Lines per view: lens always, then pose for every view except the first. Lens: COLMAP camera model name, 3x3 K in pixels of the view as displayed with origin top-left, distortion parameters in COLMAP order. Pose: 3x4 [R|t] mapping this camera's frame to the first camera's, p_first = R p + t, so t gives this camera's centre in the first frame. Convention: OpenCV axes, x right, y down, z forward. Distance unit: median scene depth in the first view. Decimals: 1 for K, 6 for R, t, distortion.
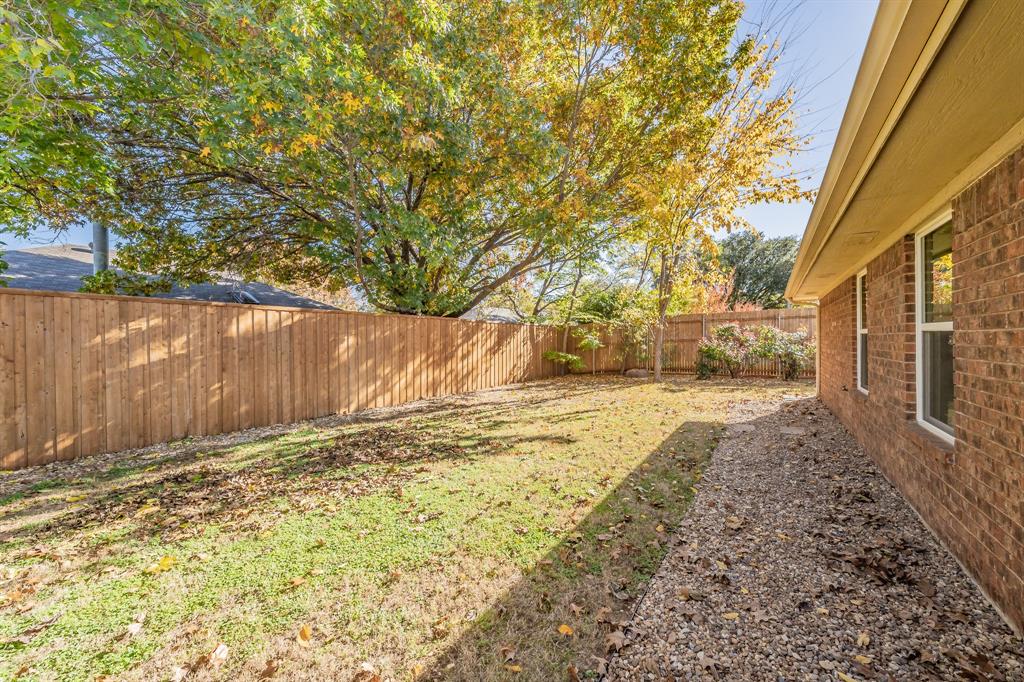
lens RADIAL K [[383.3, 0, 523.0], [0, 383.3, 341.5], [0, 0, 1]] dist [0.005884, 0.000030]
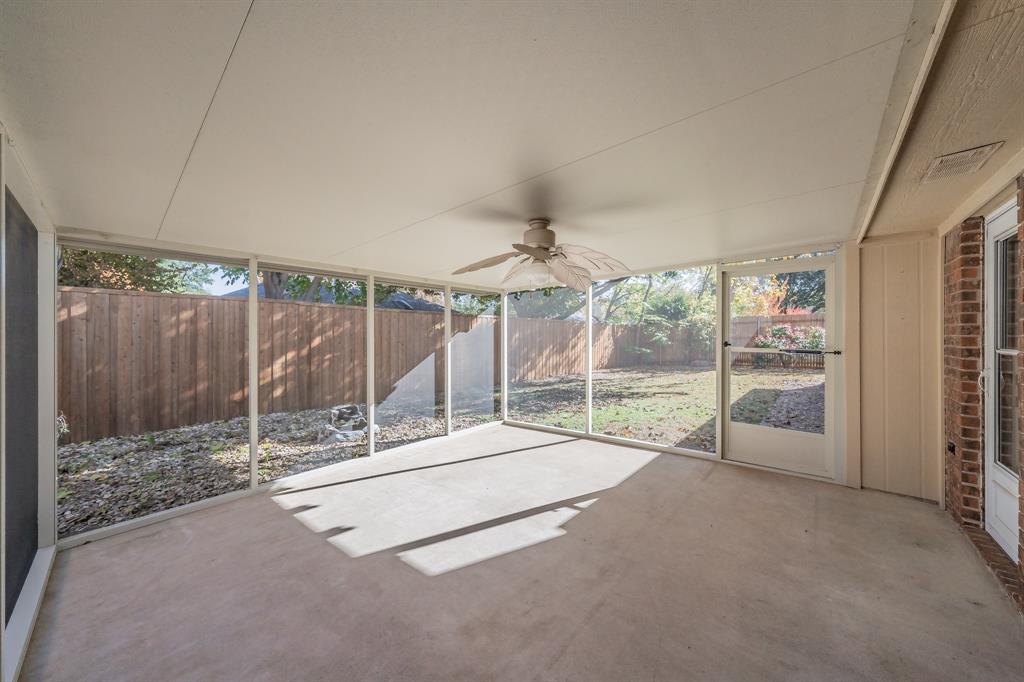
lens RADIAL K [[358.6, 0, 501.8], [0, 358.6, 336.6], [0, 0, 1]] dist [-0.001142, -0.000199]
pose [[0.986966, 0.009735, -0.160636, -0.199226], [-0.009988, 0.999950, -0.000765, 0.002361], [0.160621, 0.002359, 0.987013, -0.338569]]
